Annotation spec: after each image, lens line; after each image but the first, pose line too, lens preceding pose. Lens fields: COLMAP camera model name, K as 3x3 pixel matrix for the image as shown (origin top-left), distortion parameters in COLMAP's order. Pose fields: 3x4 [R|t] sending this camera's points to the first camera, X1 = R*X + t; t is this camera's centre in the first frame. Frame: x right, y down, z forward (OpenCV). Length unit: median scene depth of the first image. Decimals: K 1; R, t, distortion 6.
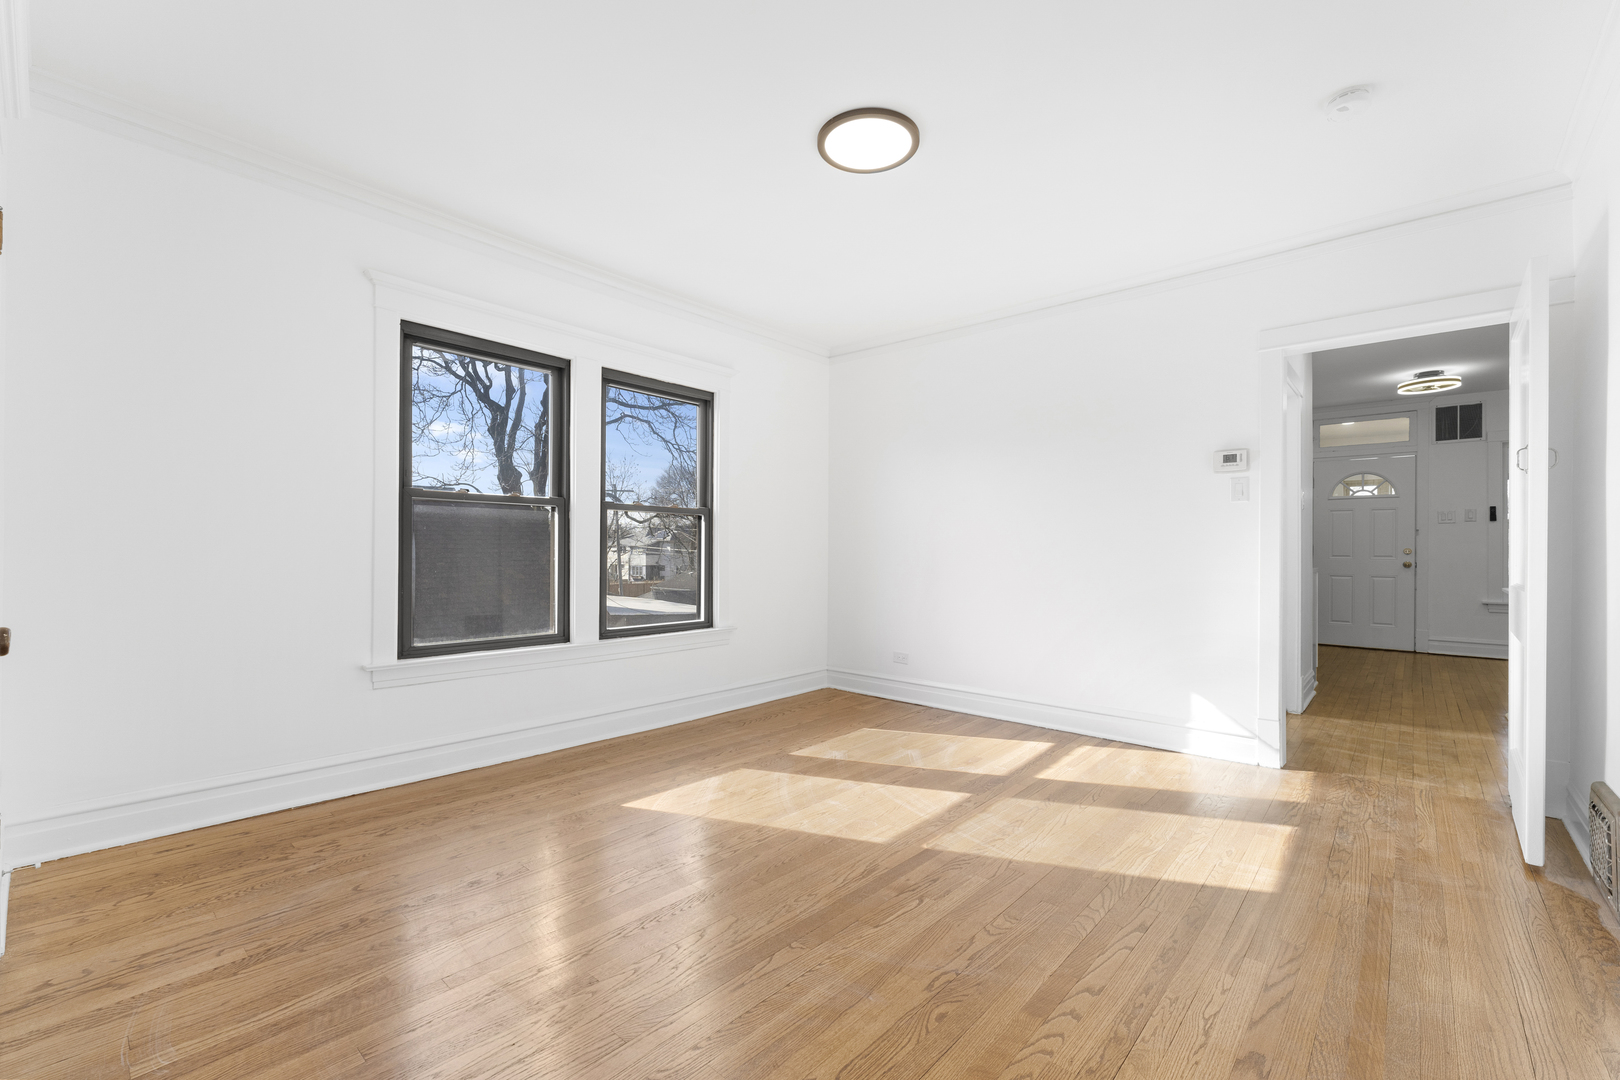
lens RADIAL K [[675.1, 0, 819.7], [0, 675.1, 549.2], [0, 0, 1]] dist [-0.007105, 0.000366]
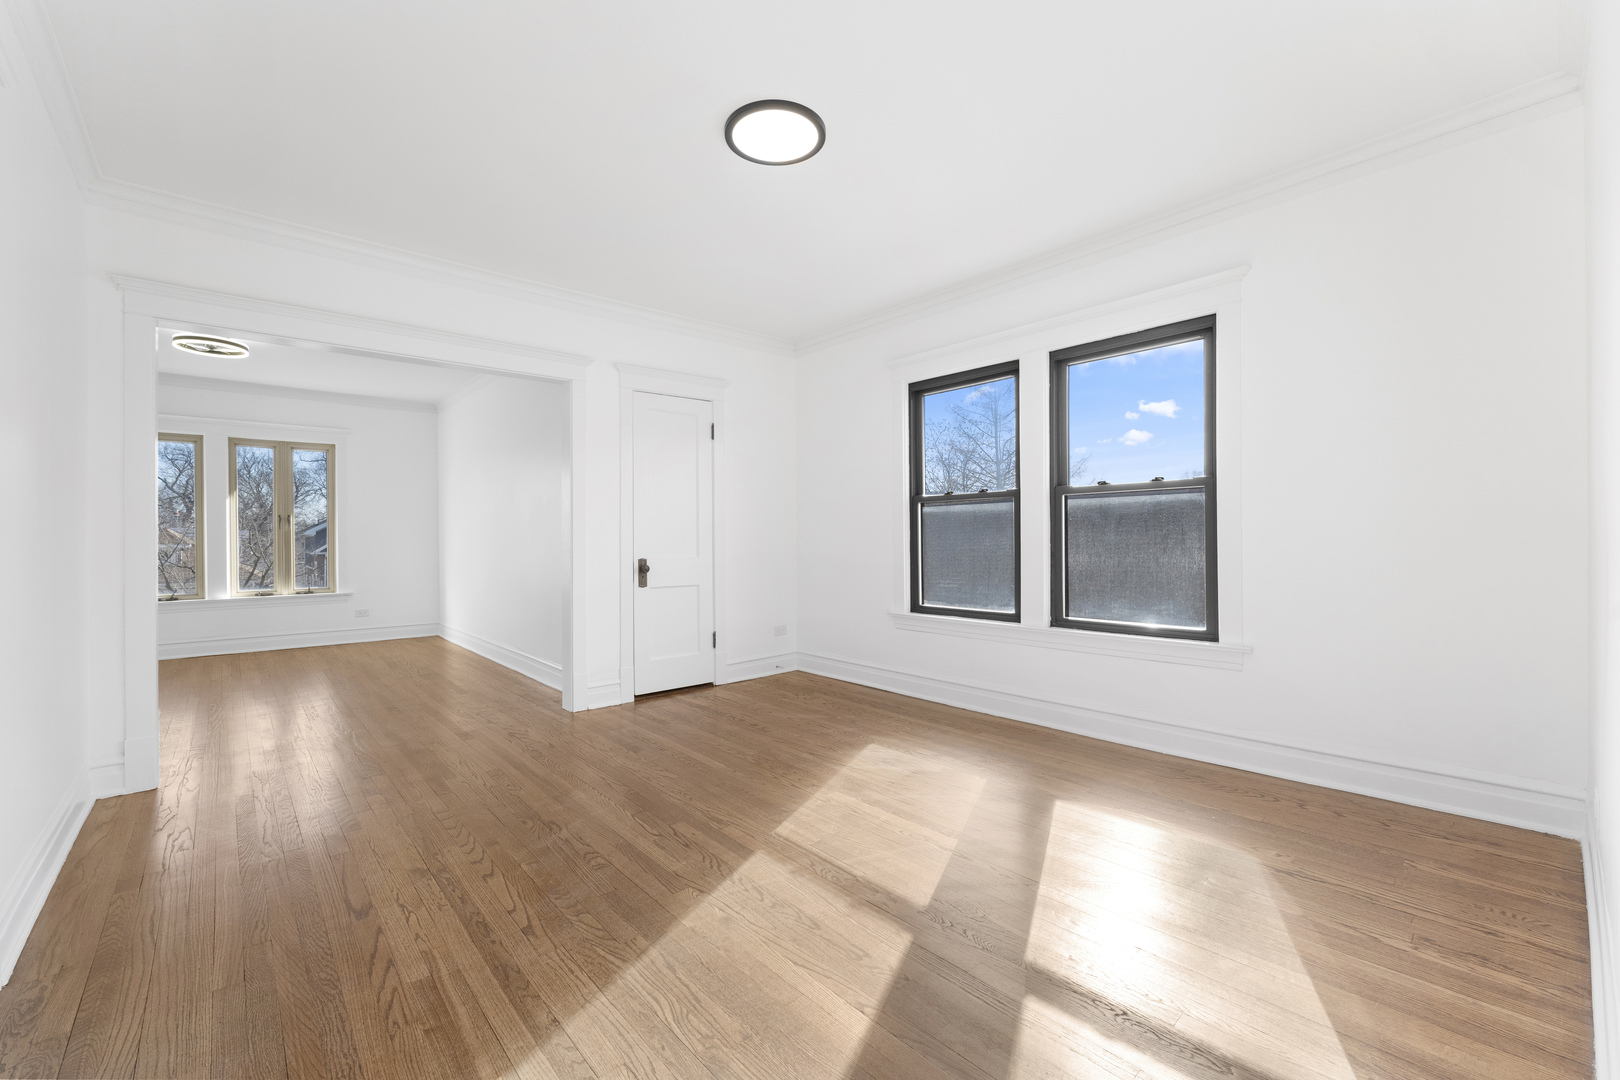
lens RADIAL K [[675.1, 0, 819.7], [0, 675.1, 549.2], [0, 0, 1]] dist [-0.007105, 0.000366]
pose [[-0.121288, 0.010898, -0.992557, 0.924484], [0.011796, 0.999885, 0.009538, 0.007561], [0.992547, -0.010551, -0.121403, 1.029140]]
